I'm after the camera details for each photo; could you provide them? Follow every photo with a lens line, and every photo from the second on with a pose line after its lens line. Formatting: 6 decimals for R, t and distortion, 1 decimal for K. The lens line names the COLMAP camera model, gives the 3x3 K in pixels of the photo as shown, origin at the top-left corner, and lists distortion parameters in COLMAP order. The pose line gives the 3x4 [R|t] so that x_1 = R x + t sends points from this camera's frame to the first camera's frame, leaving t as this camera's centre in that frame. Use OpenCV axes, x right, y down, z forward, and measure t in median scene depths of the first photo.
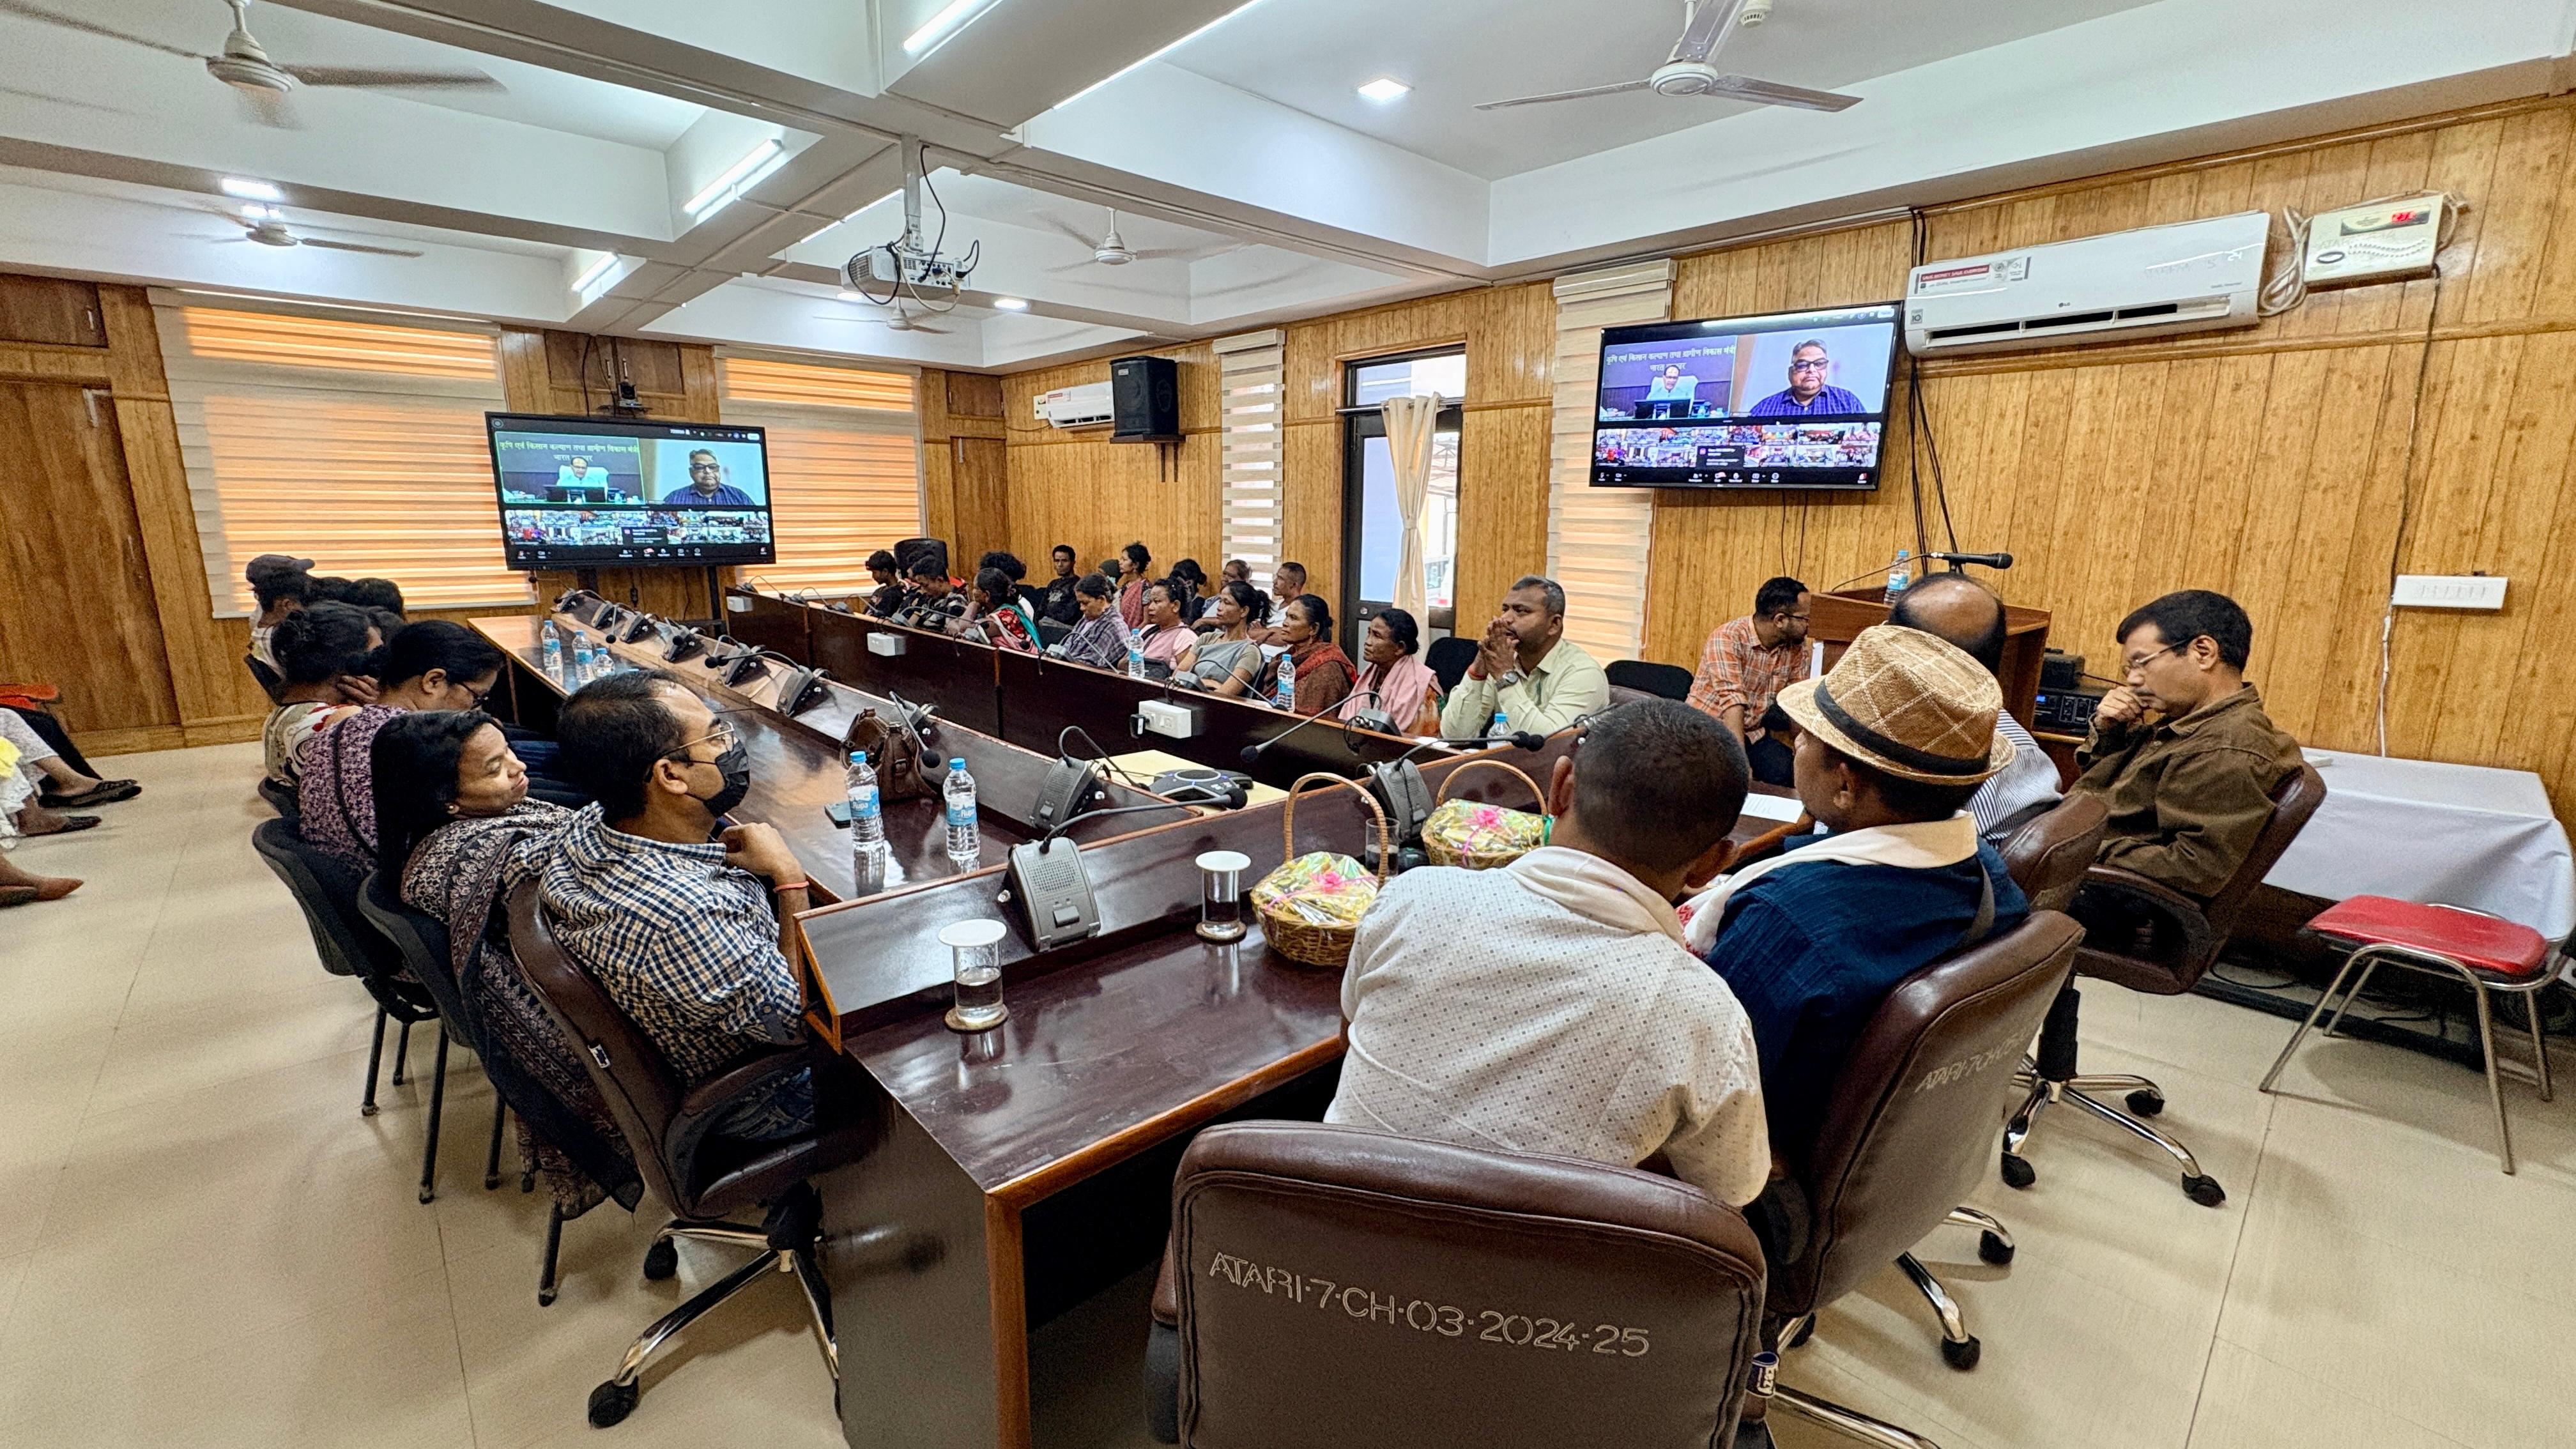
lens RADIAL K [[1029.2, 0, 1288.0], [0, 1029.2, 724.5], [0, 0, 1]] dist [-0.000945, 0.000834]
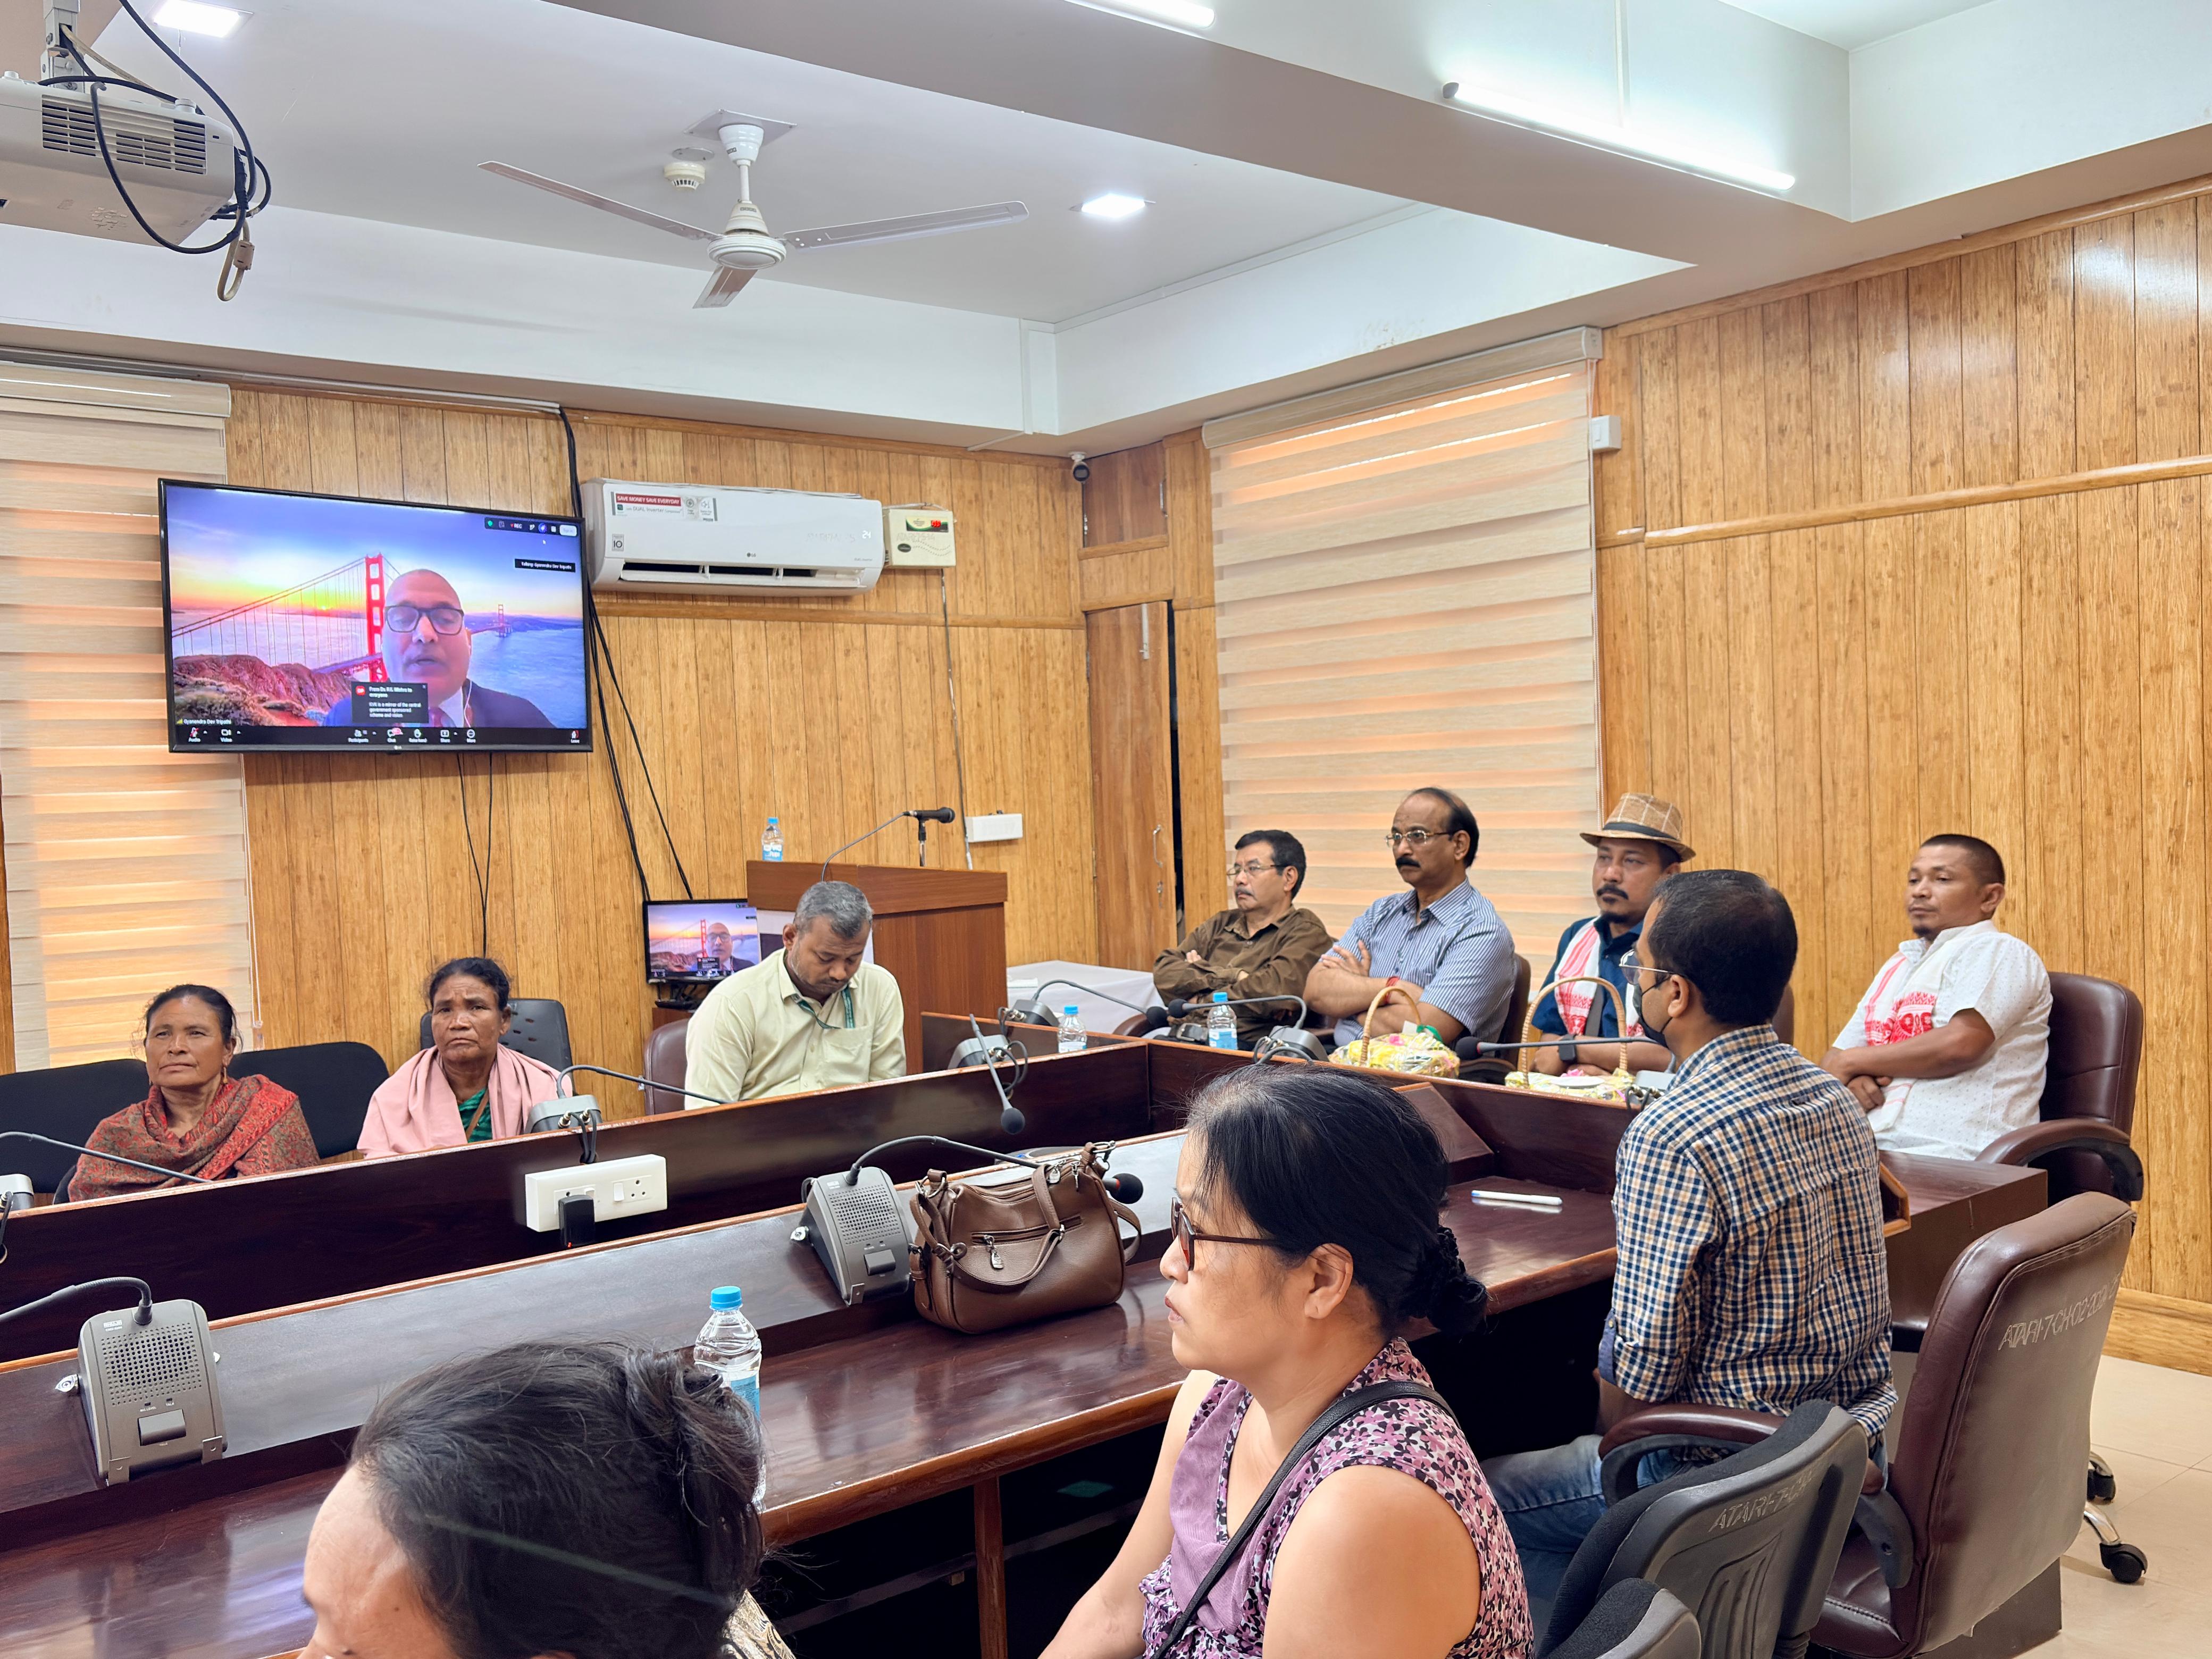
lens RADIAL K [[1891.2, 0, 1118.4], [0, 1891.2, 863.4], [0, 0, 1]] dist [0.002033, -0.005215]
pose [[0.058645, -0.059396, 0.996510, -0.703446], [0.239553, 0.969899, 0.043712, -0.098314], [-0.969111, 0.236153, 0.071109, 0.461919]]
